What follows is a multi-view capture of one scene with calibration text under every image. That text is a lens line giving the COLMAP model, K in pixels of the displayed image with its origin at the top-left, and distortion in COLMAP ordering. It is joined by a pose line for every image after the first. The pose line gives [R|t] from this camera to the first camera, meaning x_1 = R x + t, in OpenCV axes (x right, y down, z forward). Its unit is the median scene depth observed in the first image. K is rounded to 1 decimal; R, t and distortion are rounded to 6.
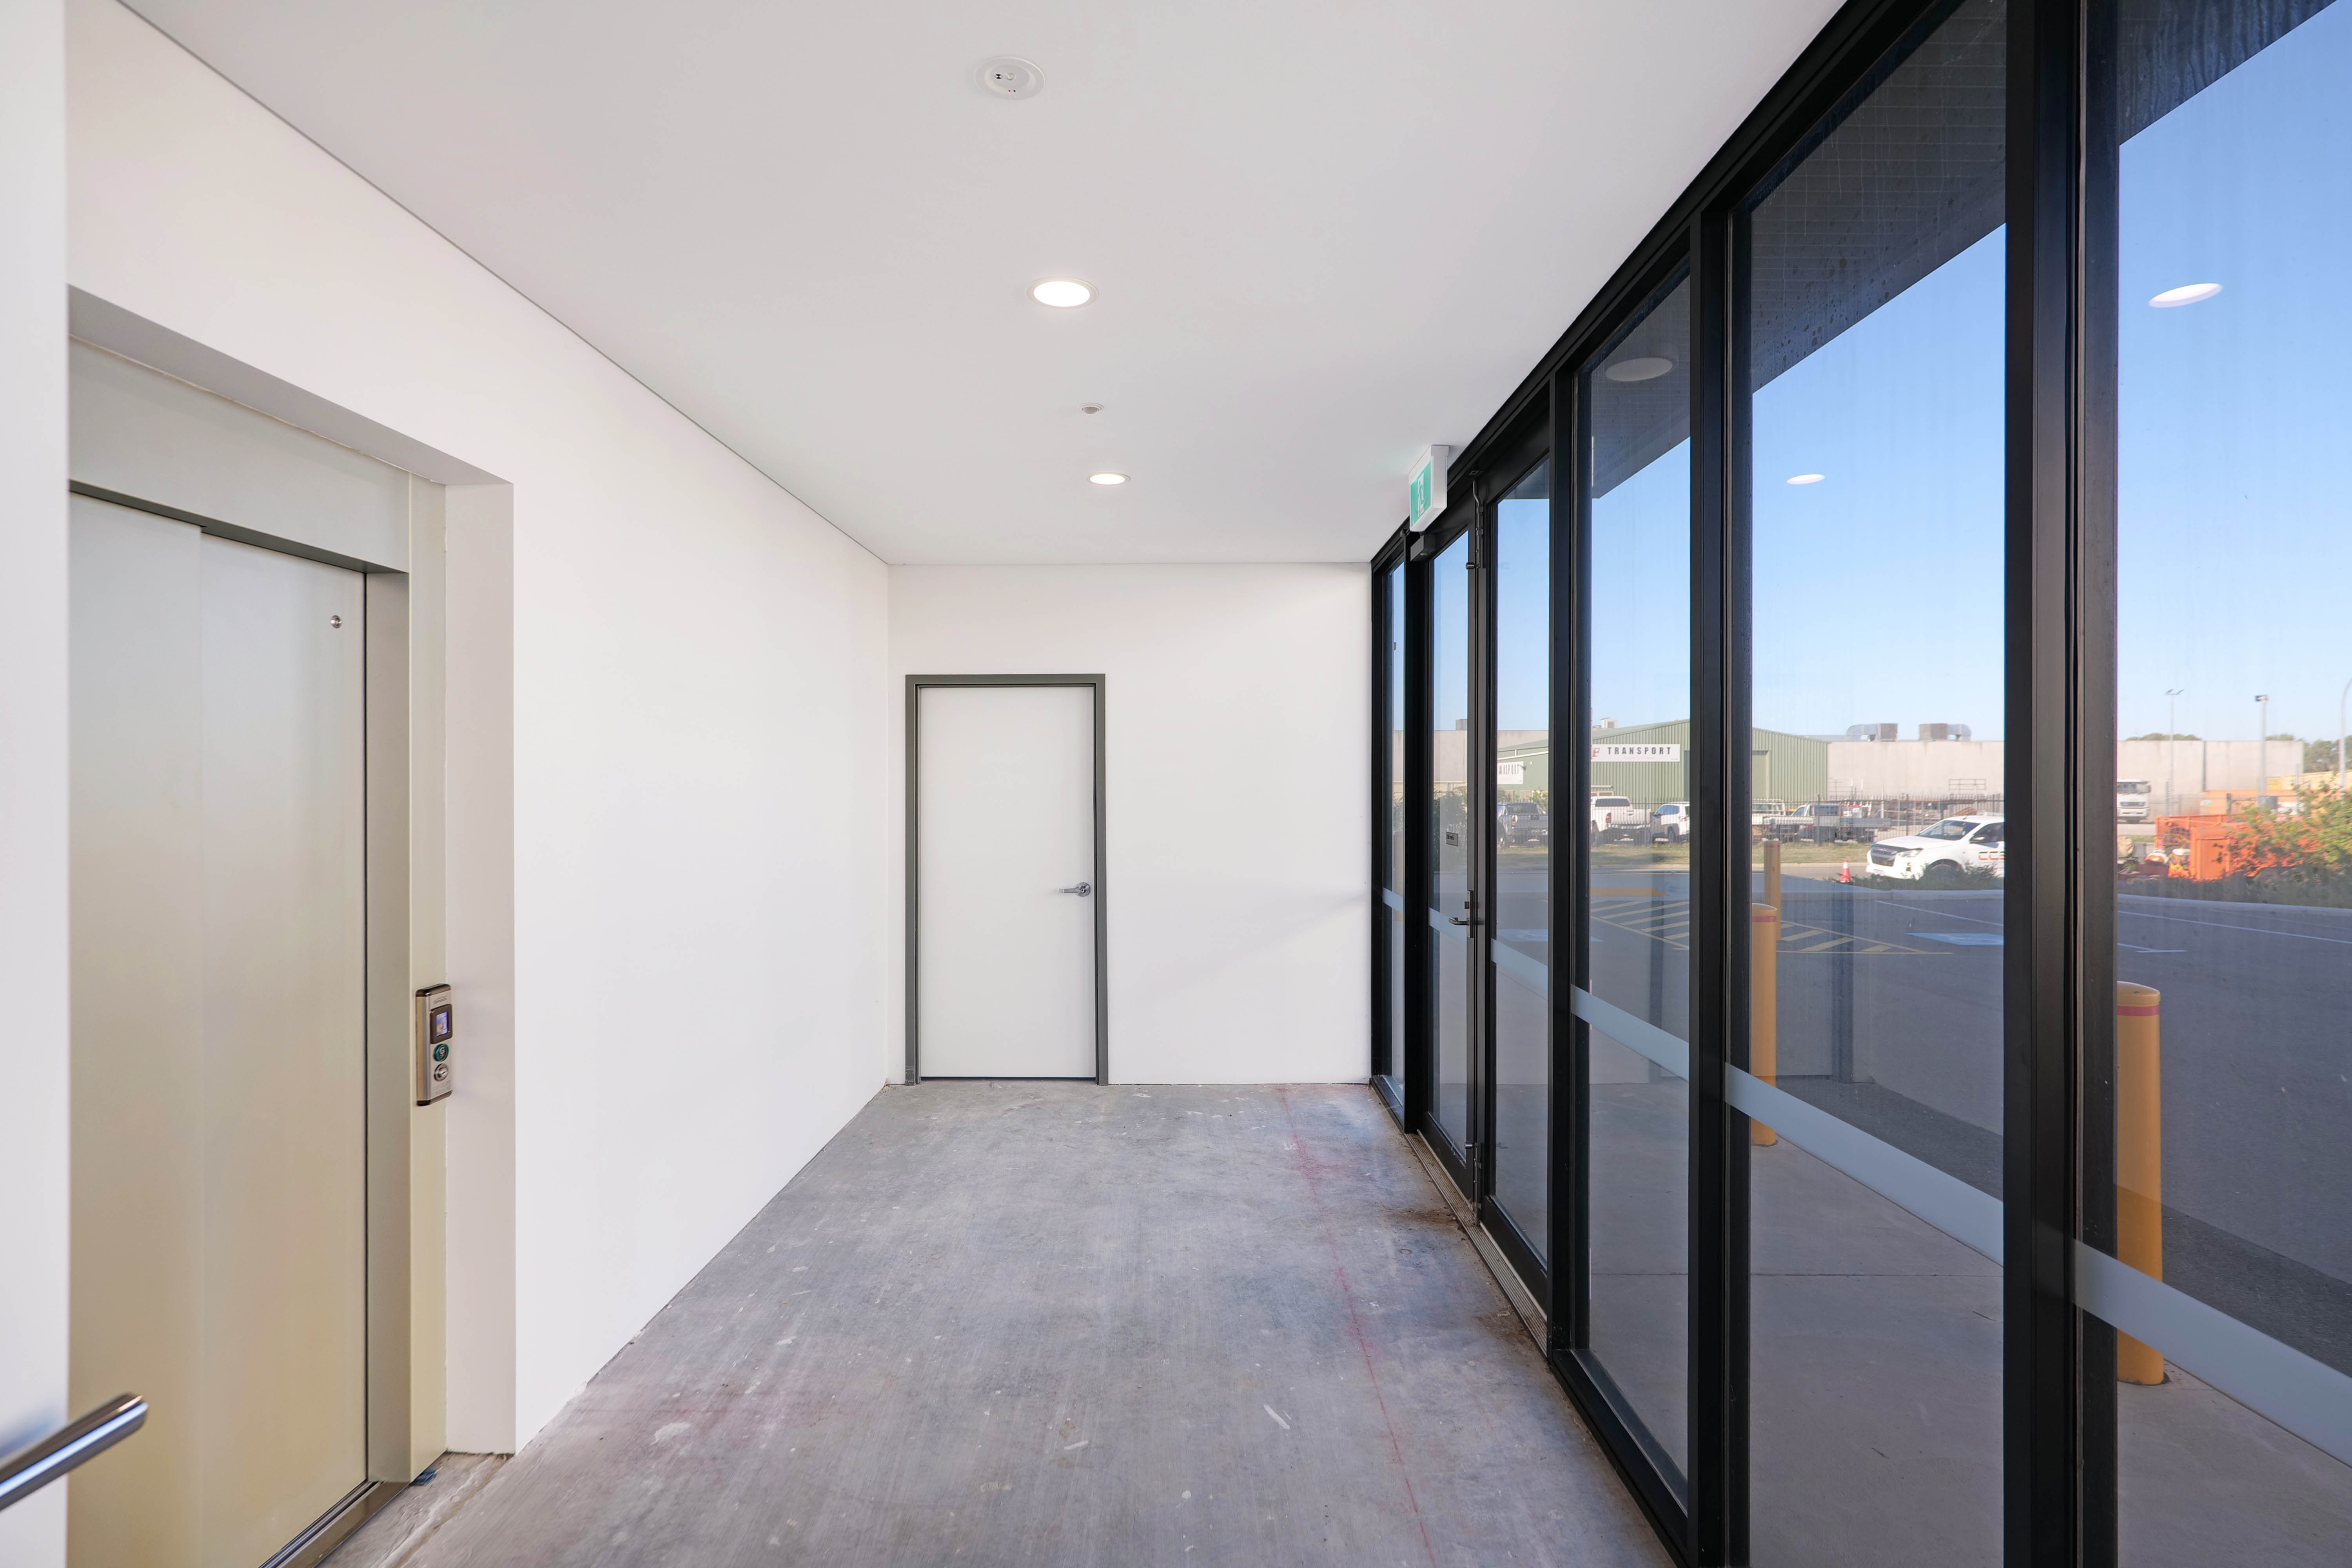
lens RADIAL K [[1113.1, 0, 1175.4], [0, 1113.1, 789.3], [0, 0, 1]] dist [-0.012068, 0.001746]
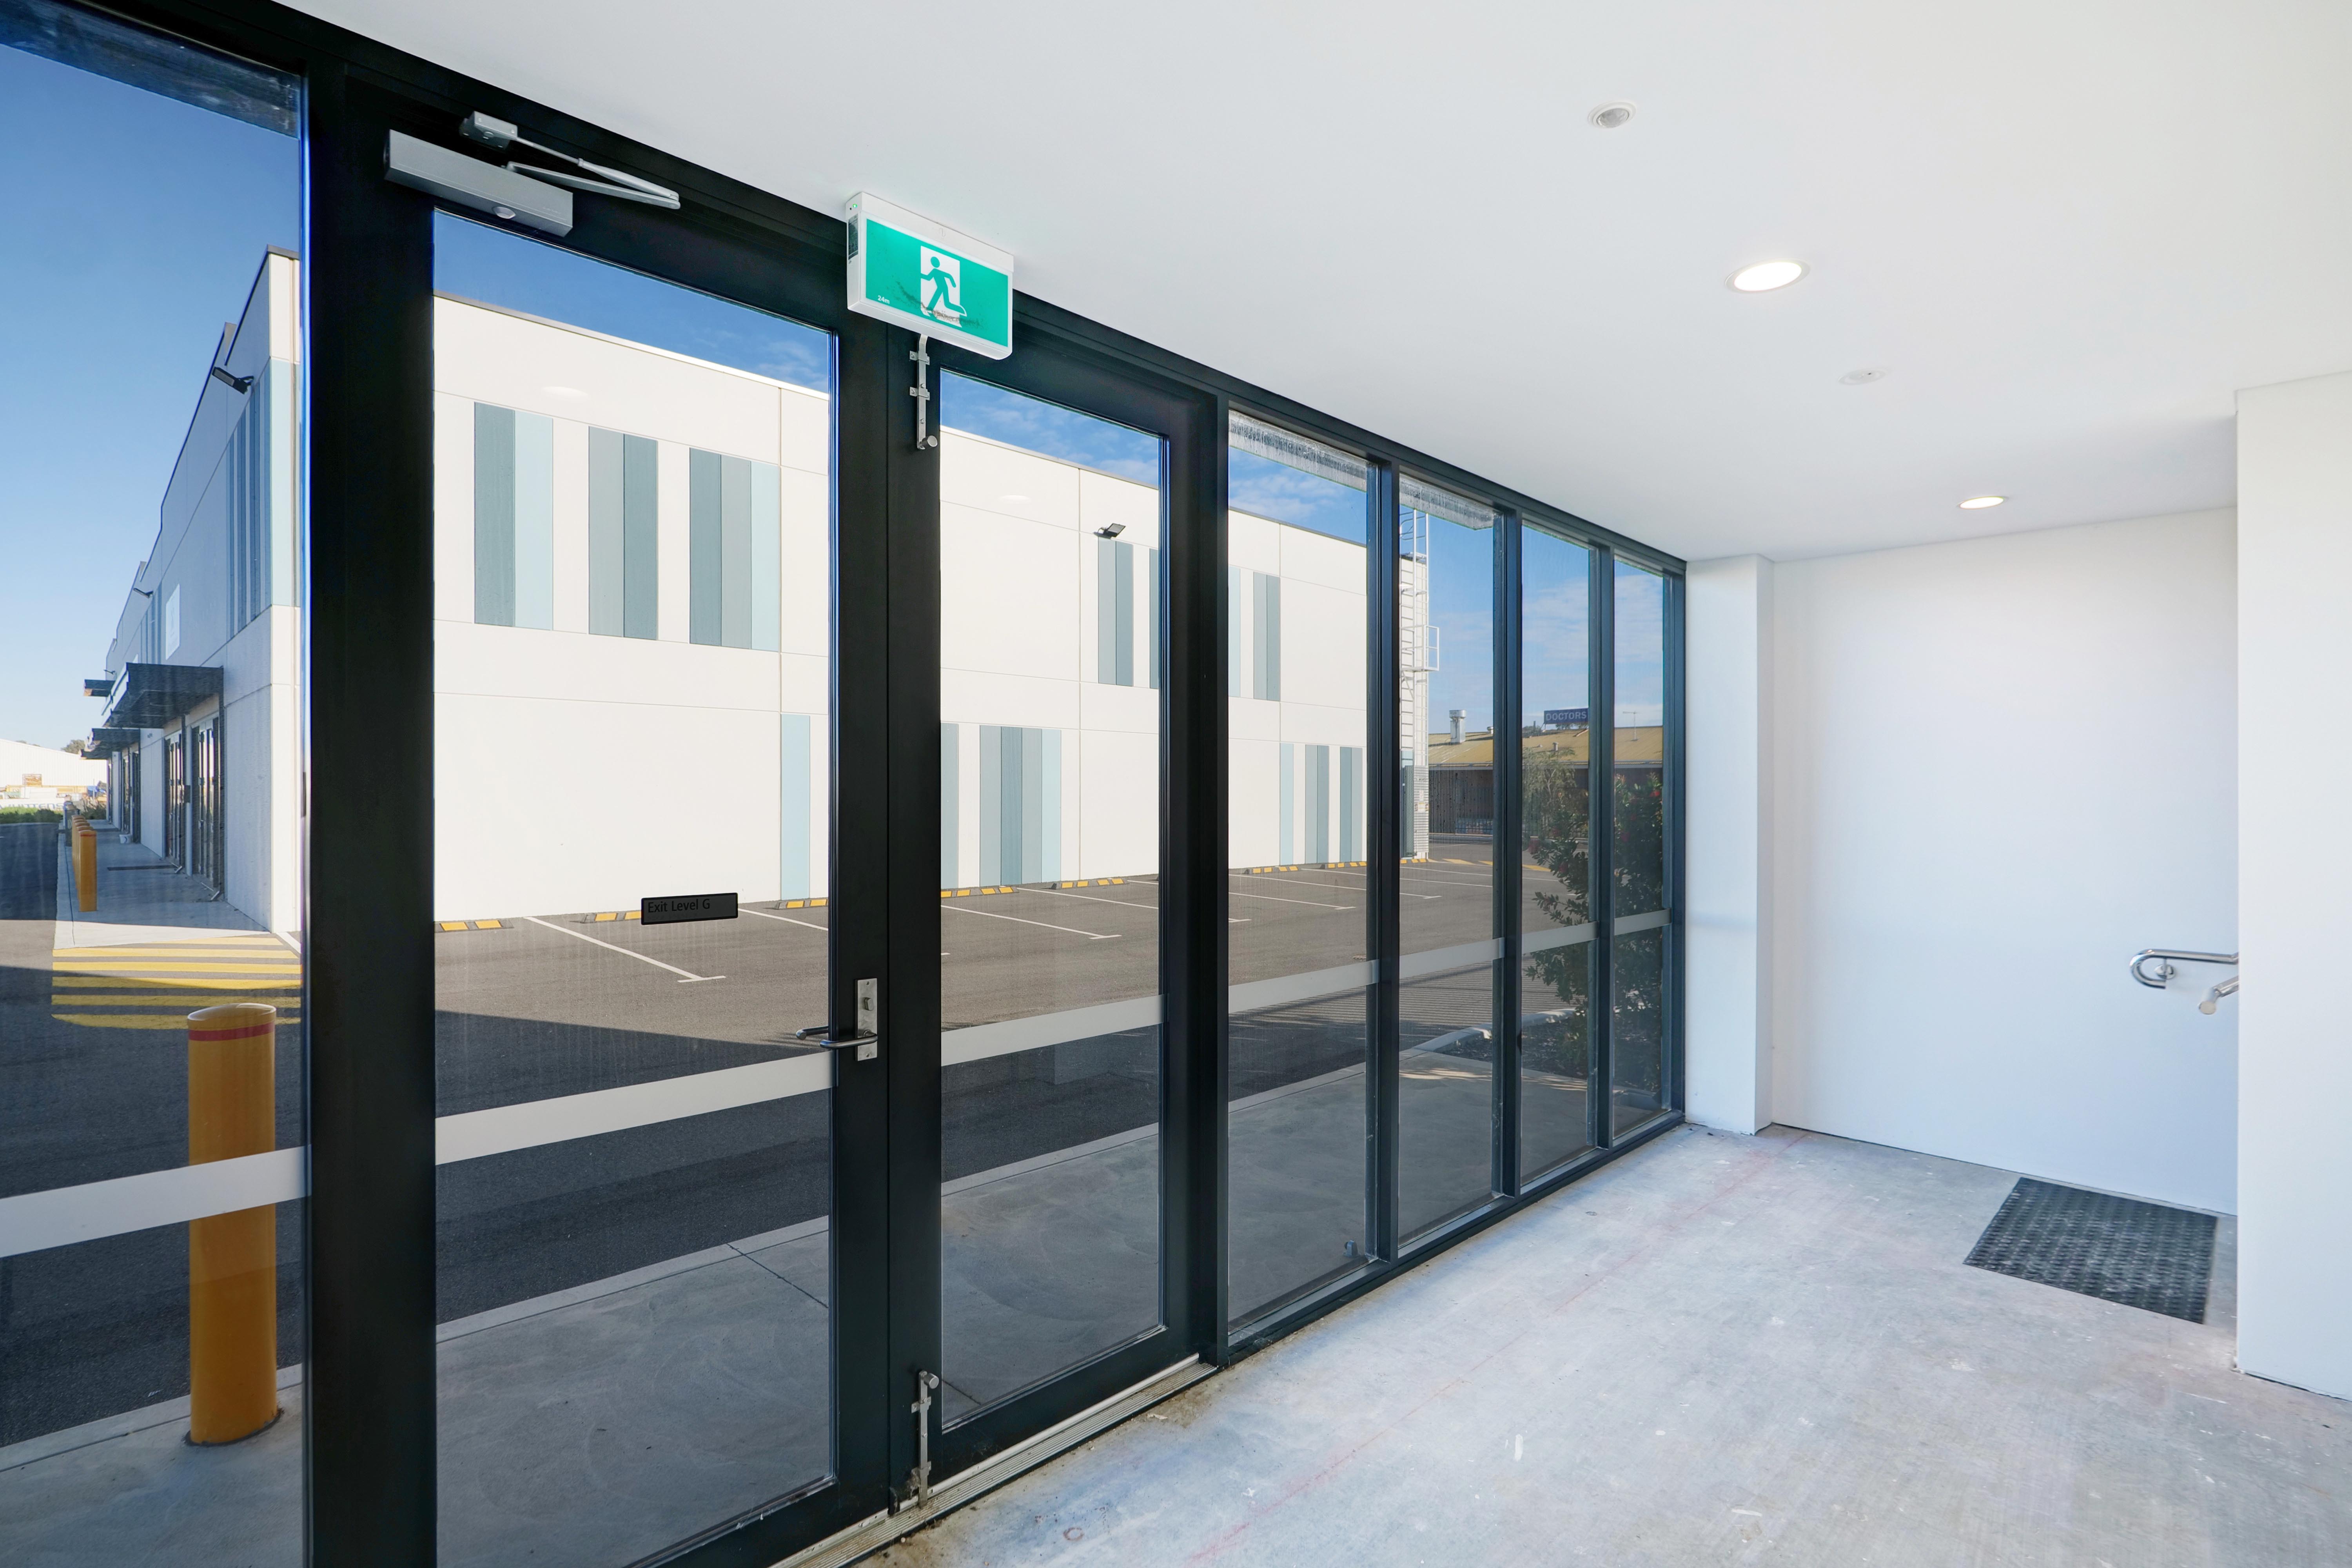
lens RADIAL K [[1113.1, 0, 1175.3], [0, 1113.1, 785.8], [0, 0, 1]] dist [-0.012068, 0.001746]
pose [[-0.712332, -0.002337, 0.701839, -0.337630], [-0.003489, 0.999994, -0.000211, -0.018394], [-0.701834, -0.002599, -0.712335, 1.696717]]
